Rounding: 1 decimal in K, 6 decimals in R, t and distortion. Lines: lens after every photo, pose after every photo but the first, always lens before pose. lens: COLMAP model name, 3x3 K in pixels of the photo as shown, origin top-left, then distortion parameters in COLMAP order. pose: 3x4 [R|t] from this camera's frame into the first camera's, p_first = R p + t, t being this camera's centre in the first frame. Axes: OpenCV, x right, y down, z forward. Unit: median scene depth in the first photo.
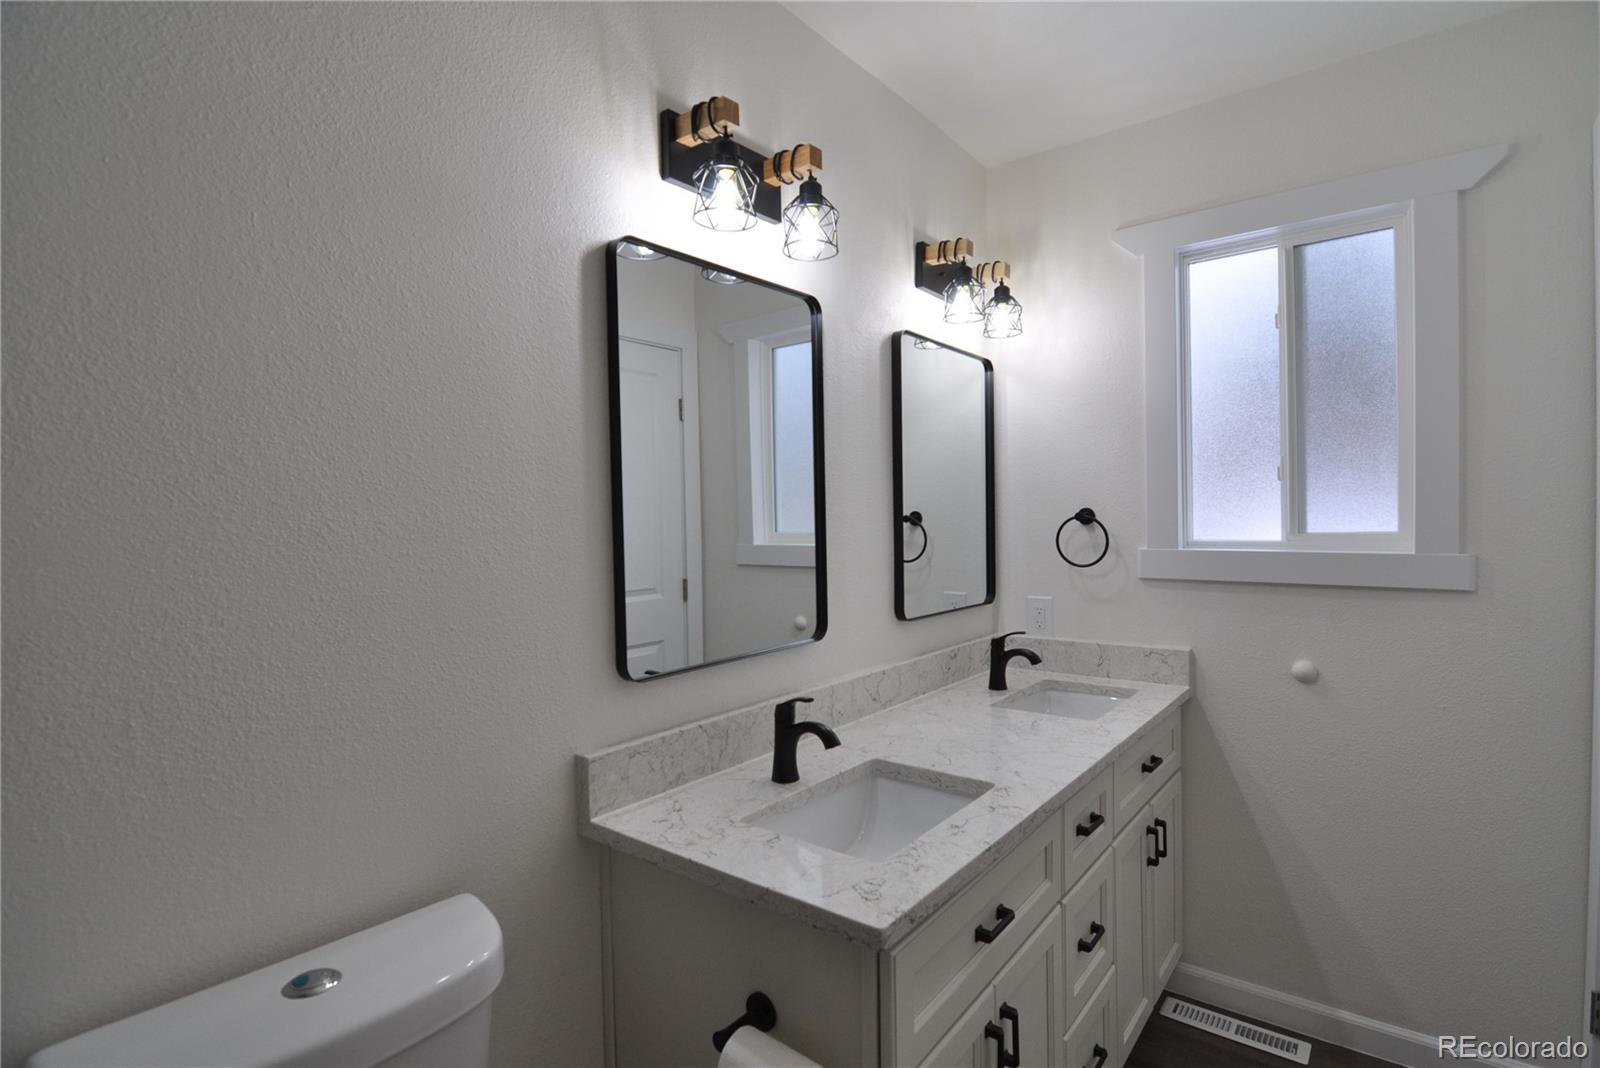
lens RADIAL K [[769.6, 0, 804.0], [0, 769.6, 529.8], [0, 0, 1]] dist [-0.005634, -0.011016]
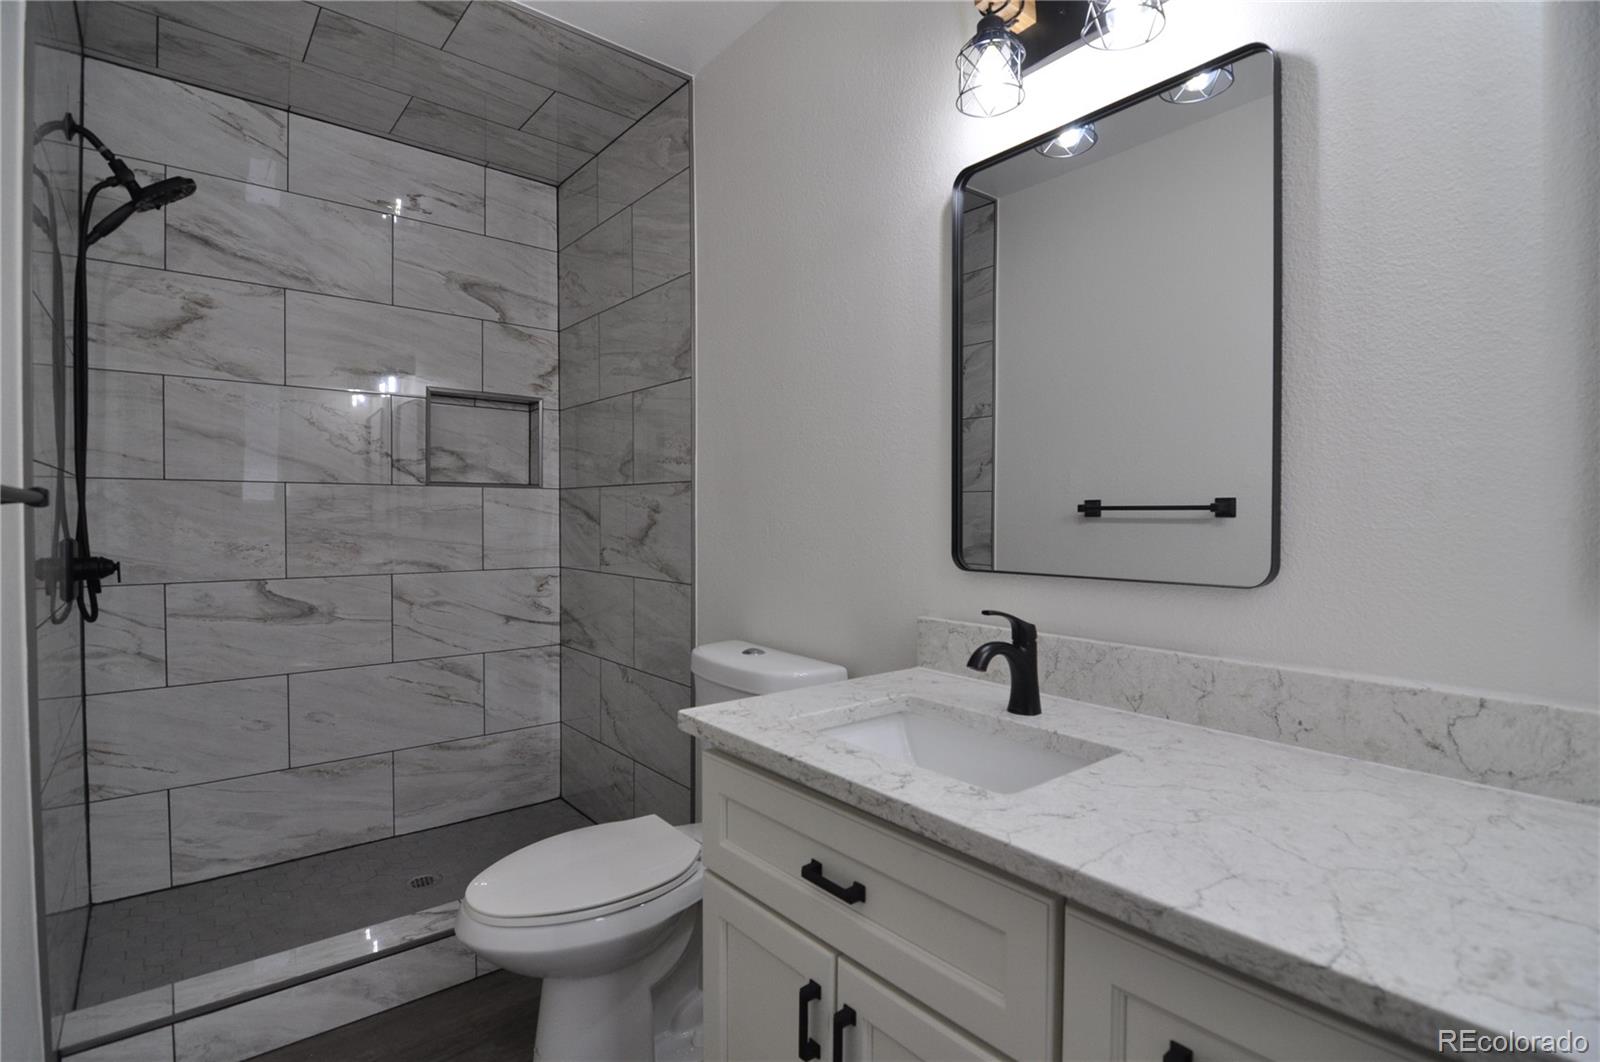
lens RADIAL K [[769.6, 0, 804.0], [0, 769.6, 524.6], [0, 0, 1]] dist [-0.005634, -0.011016]
pose [[-0.207359, 0.029033, -0.977834, 0.792017], [-0.015841, 0.999329, 0.033031, 0.086197], [0.978137, 0.022339, -0.206760, 0.865443]]
